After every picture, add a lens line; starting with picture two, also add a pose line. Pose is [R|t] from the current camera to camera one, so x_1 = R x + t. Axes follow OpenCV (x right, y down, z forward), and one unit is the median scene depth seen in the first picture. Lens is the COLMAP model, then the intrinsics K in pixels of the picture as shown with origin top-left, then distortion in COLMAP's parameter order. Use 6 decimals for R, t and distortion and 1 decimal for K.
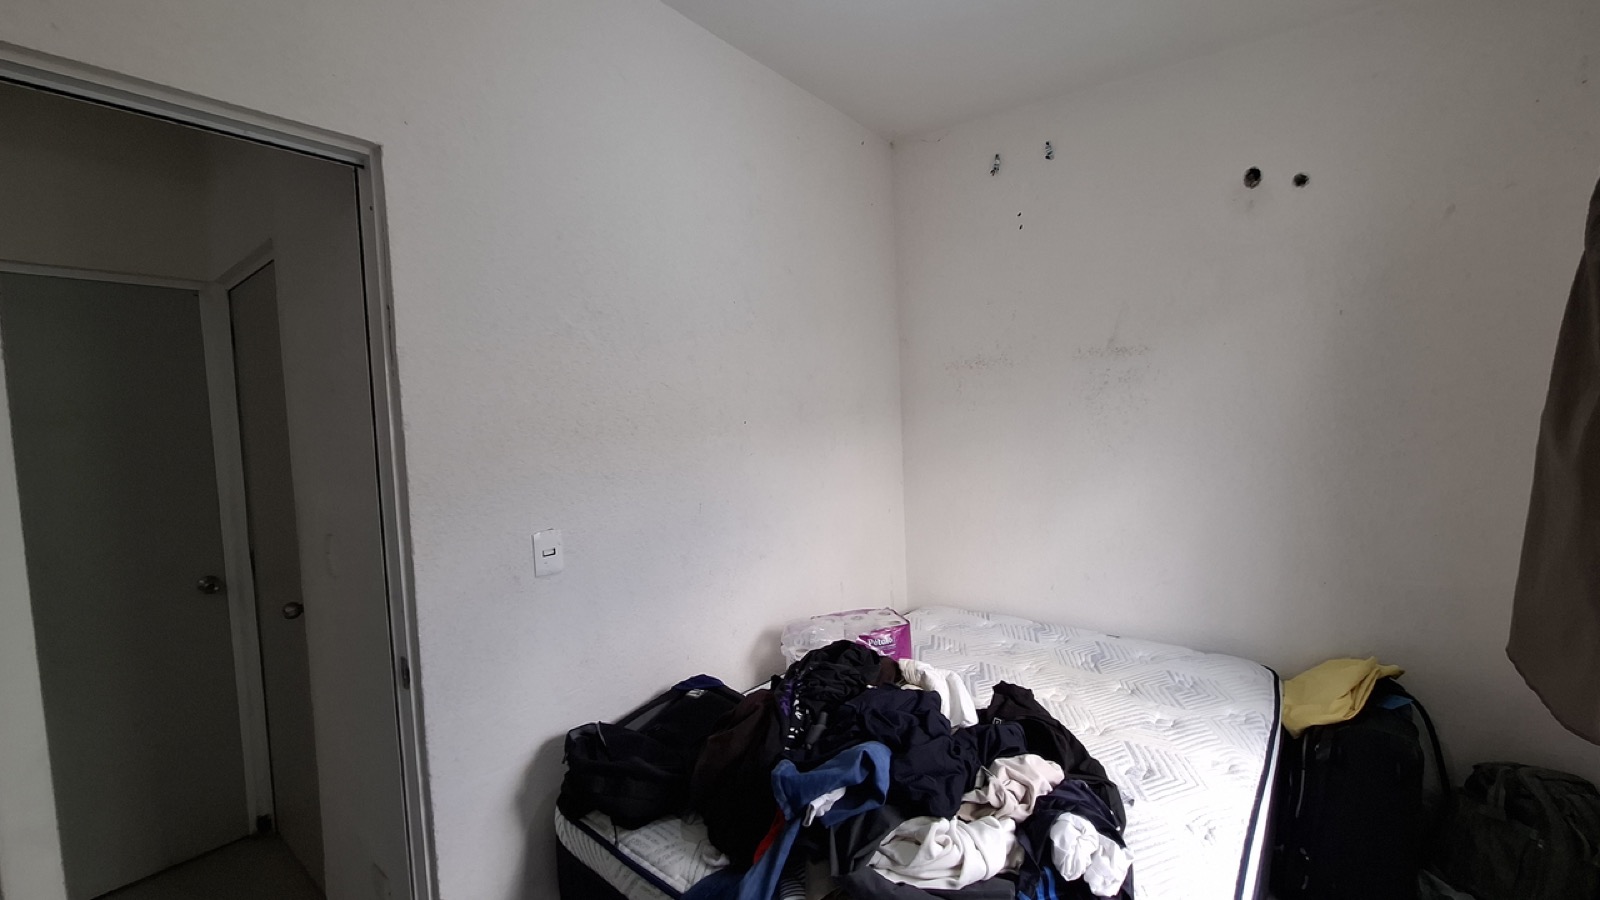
lens RADIAL K [[632.6, 0, 800.8], [0, 632.6, 452.0], [0, 0, 1]] dist [-0.003232, 0.000145]
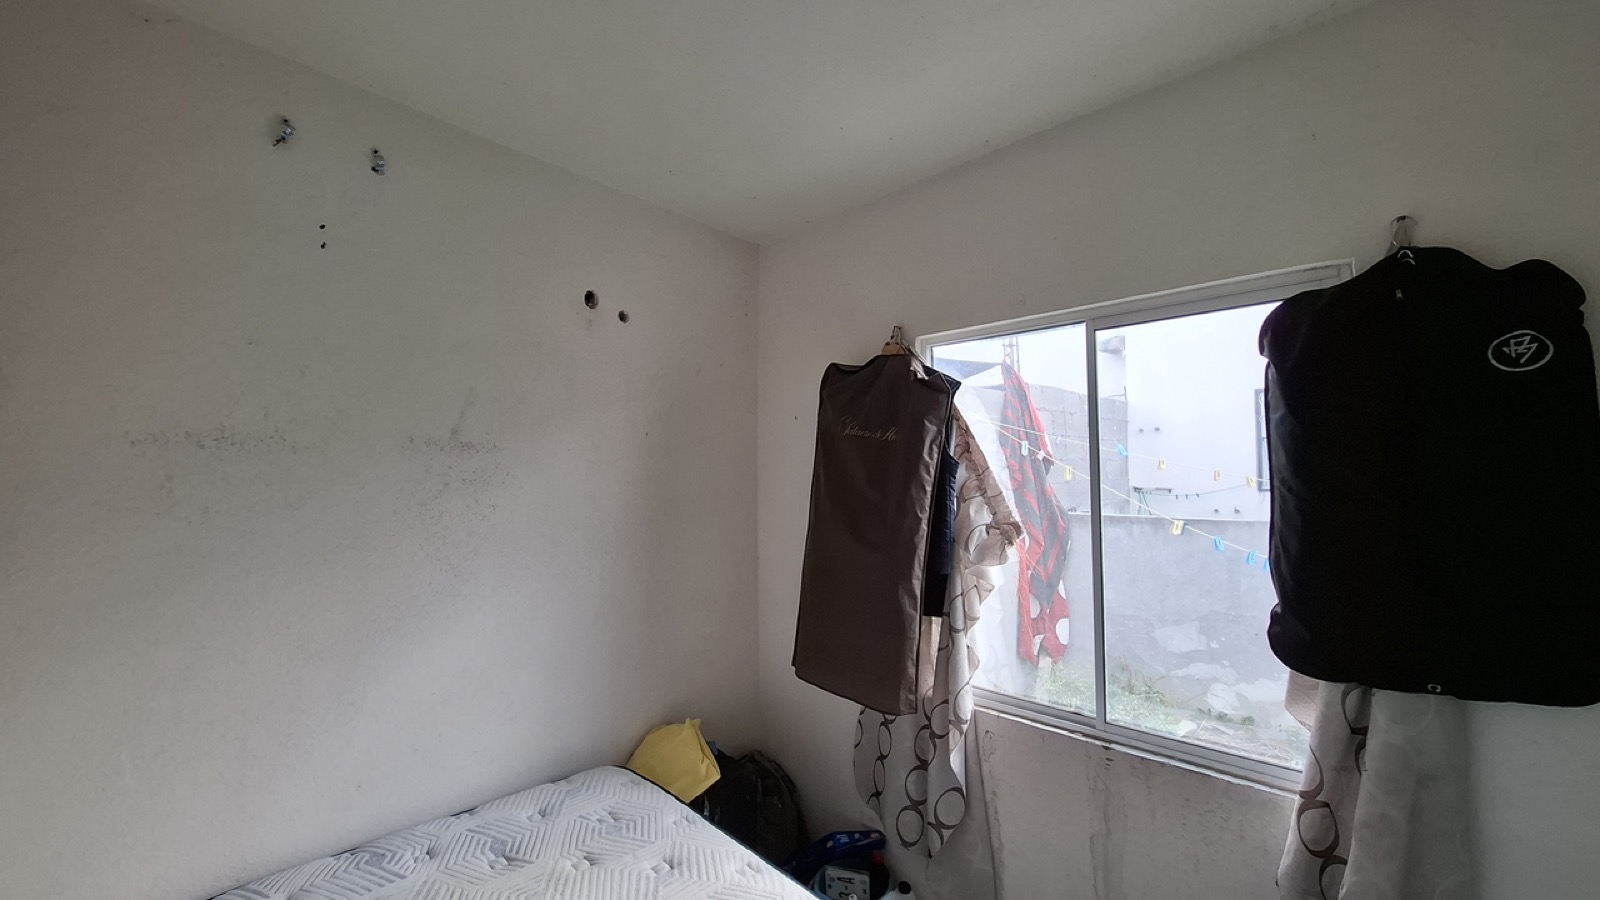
lens RADIAL K [[632.6, 0, 800.8], [0, 632.6, 452.0], [0, 0, 1]] dist [-0.003232, 0.000145]
pose [[0.121583, 0.075008, 0.989743, -0.286447], [0.062412, 0.994590, -0.083042, -0.065303], [-0.990617, 0.071868, 0.116244, 0.541651]]
